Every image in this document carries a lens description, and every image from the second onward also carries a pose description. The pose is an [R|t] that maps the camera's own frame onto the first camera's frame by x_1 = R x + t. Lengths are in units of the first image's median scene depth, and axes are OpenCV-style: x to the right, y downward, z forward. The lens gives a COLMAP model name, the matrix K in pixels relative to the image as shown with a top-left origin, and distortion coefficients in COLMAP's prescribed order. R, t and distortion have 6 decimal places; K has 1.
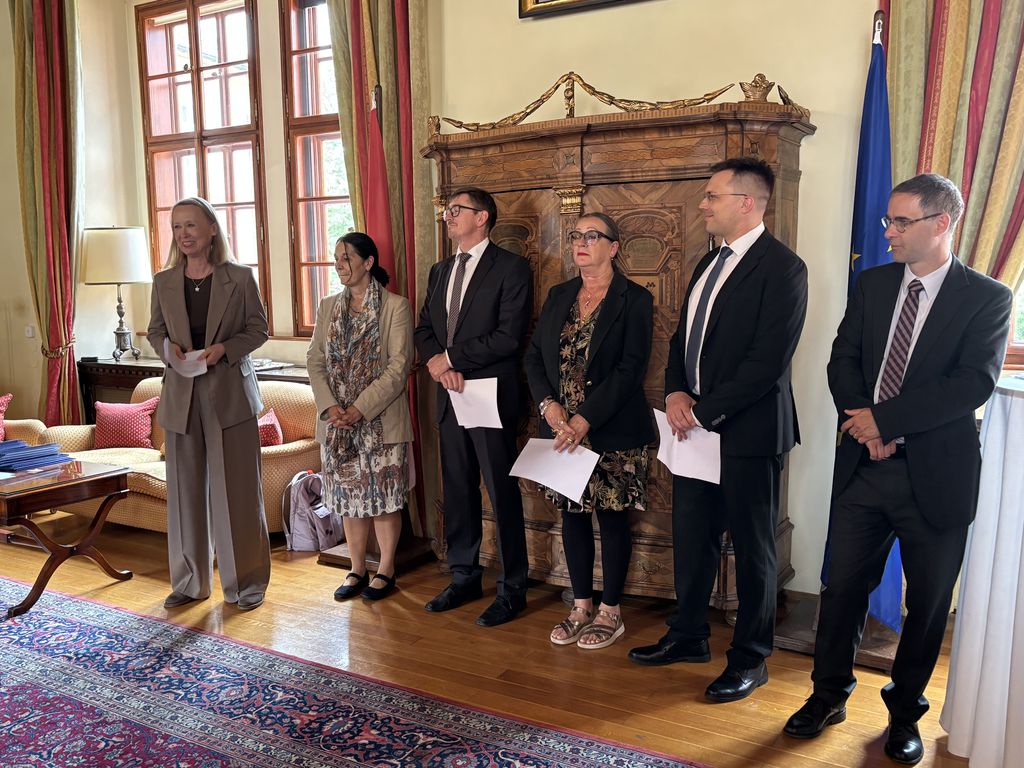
lens RADIAL K [[920.1, 0, 506.1], [0, 920.1, 392.8], [0, 0, 1]] dist [0.027813, -0.013155]
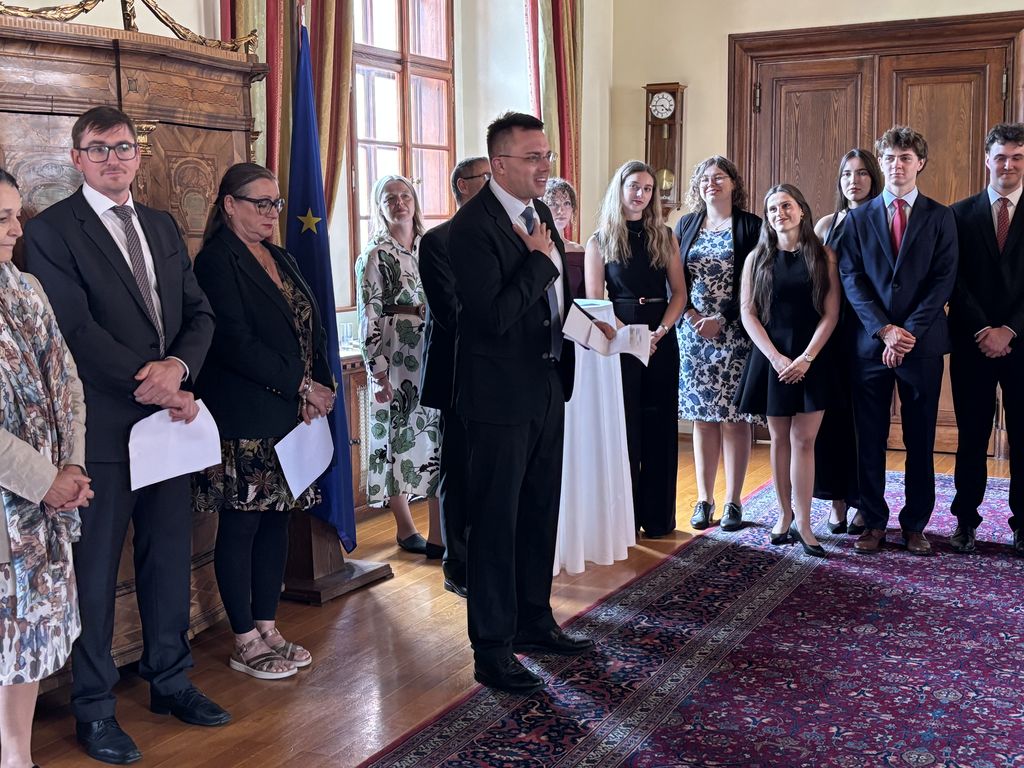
lens RADIAL K [[1334.9, 0, 492.5], [0, 1334.9, 390.8], [0, 0, 1]] dist [0.015635, 0.000000]
pose [[-0.065280, -0.111600, 0.991607, -1.059376], [0.144720, 0.982161, 0.120064, -0.094157], [-0.987317, 0.151343, -0.047965, 0.788707]]
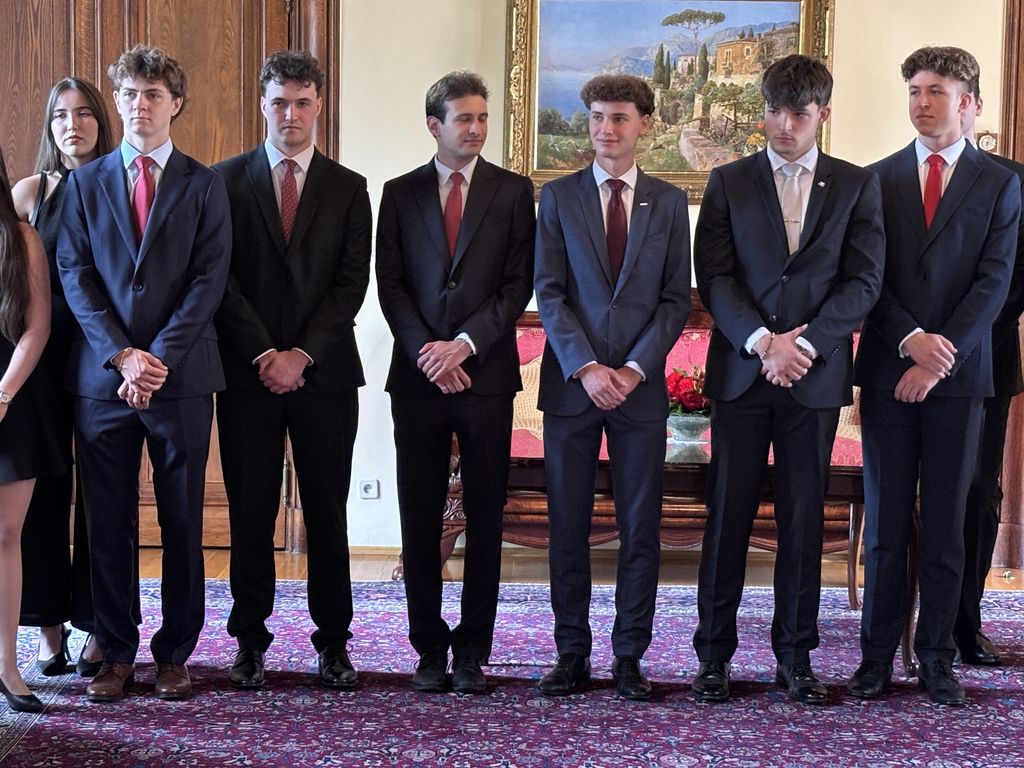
lens RADIAL K [[2264.4, 0, 497.2], [0, 2264.4, 400.1], [0, 0, 1]] dist [0.117671, 0.000000]
pose [[-0.498648, -0.078670, 0.863227, -1.172351], [0.101547, 0.983713, 0.148310, -0.104951], [-0.860836, 0.161613, -0.482538, 0.849988]]
